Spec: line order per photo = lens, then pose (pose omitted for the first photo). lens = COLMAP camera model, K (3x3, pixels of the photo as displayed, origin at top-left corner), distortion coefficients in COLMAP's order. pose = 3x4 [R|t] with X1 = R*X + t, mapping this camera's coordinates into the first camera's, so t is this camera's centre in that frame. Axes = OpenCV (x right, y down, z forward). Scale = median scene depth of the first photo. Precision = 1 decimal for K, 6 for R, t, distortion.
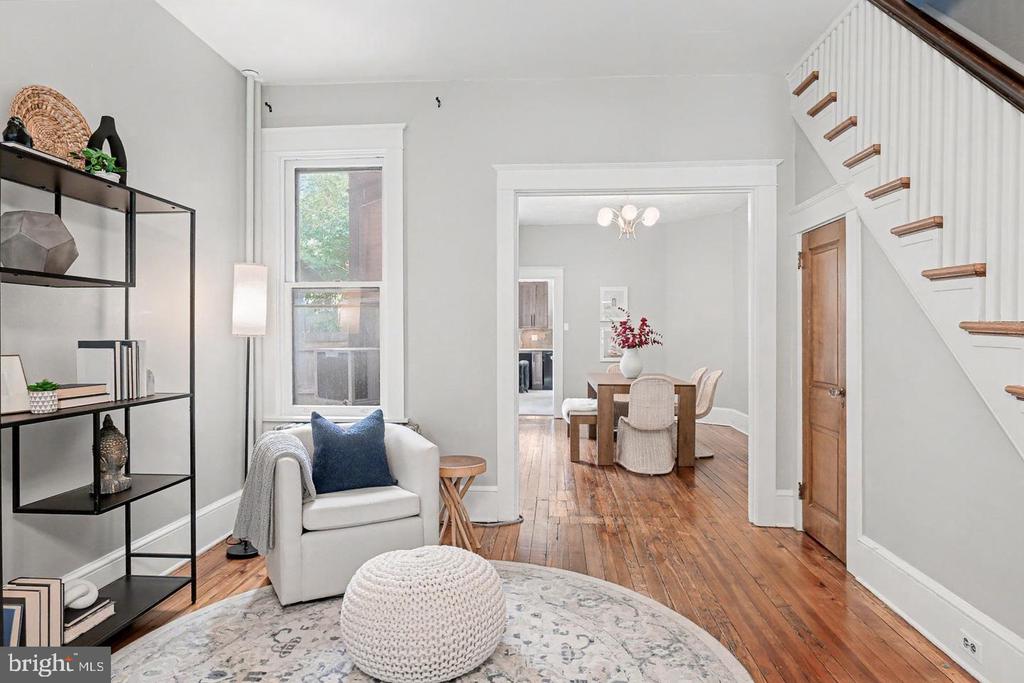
lens RADIAL K [[614.9, 0, 510.9], [0, 614.9, 337.1], [0, 0, 1]] dist [-0.006454, -0.001490]
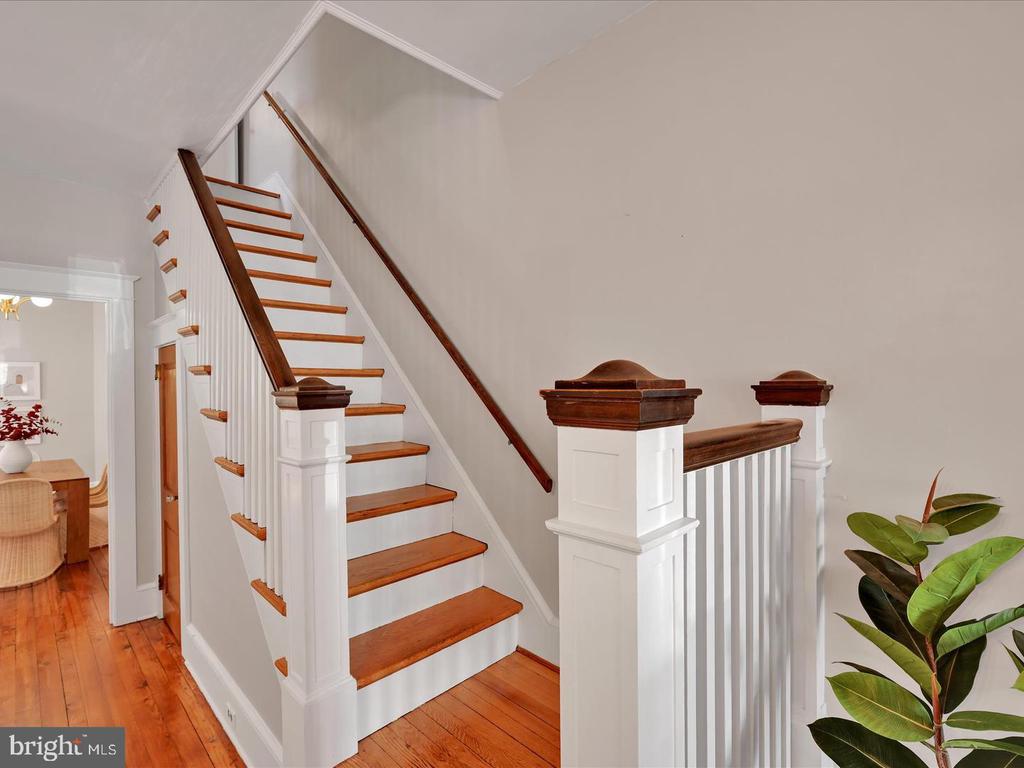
lens RADIAL K [[502.5, 0, 504.6], [0, 502.5, 387.5], [0, 0, 1]] dist [0.000070, 0.000007]
pose [[0.662368, -0.007833, 0.749138, 0.209280], [0.010156, 0.999947, 0.001476, -0.091861], [-0.749110, 0.006631, 0.662412, -0.056473]]
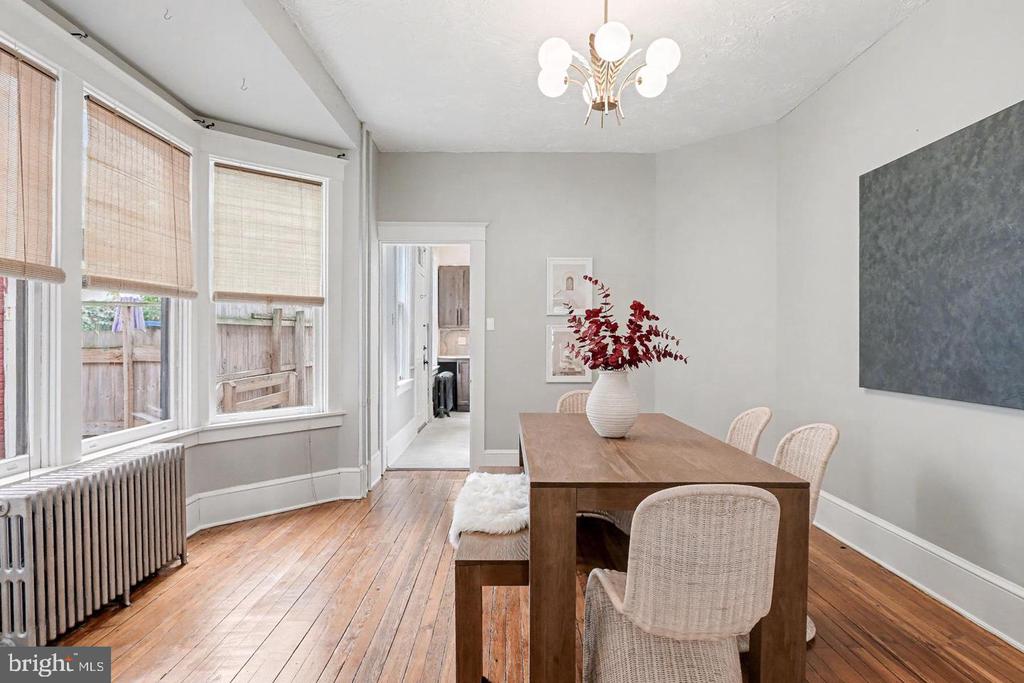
lens RADIAL K [[601.7, 0, 512.0], [0, 601.7, 341.5], [0, 0, 1]] dist [0.000534, 0.000125]
pose [[0.996756, 0.001425, 0.080472, 0.155554], [-0.001725, 0.999992, 0.003654, -0.005014], [-0.080466, -0.003781, 0.996750, 1.003946]]
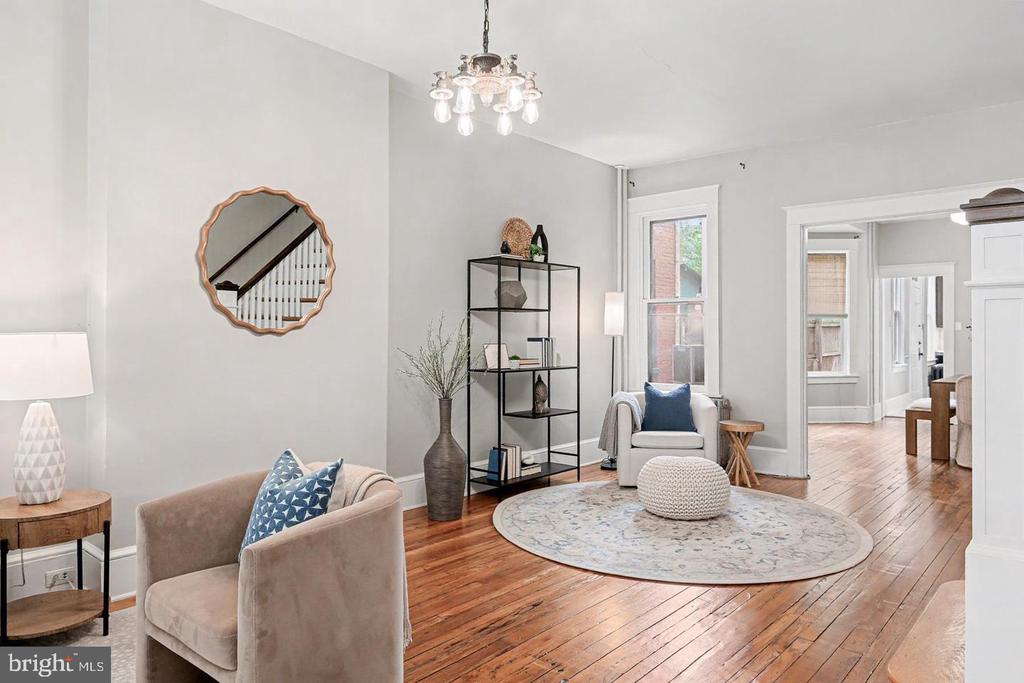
lens RADIAL K [[678.8, 0, 515.1], [0, 678.8, 329.9], [0, 0, 1]] dist [-0.007354, -0.001148]
pose [[0.802959, -0.003206, -0.596026, 0.391848], [-0.003049, 0.999950, -0.009486, 0.001019], [0.596026, 0.009434, 0.802909, -0.541067]]
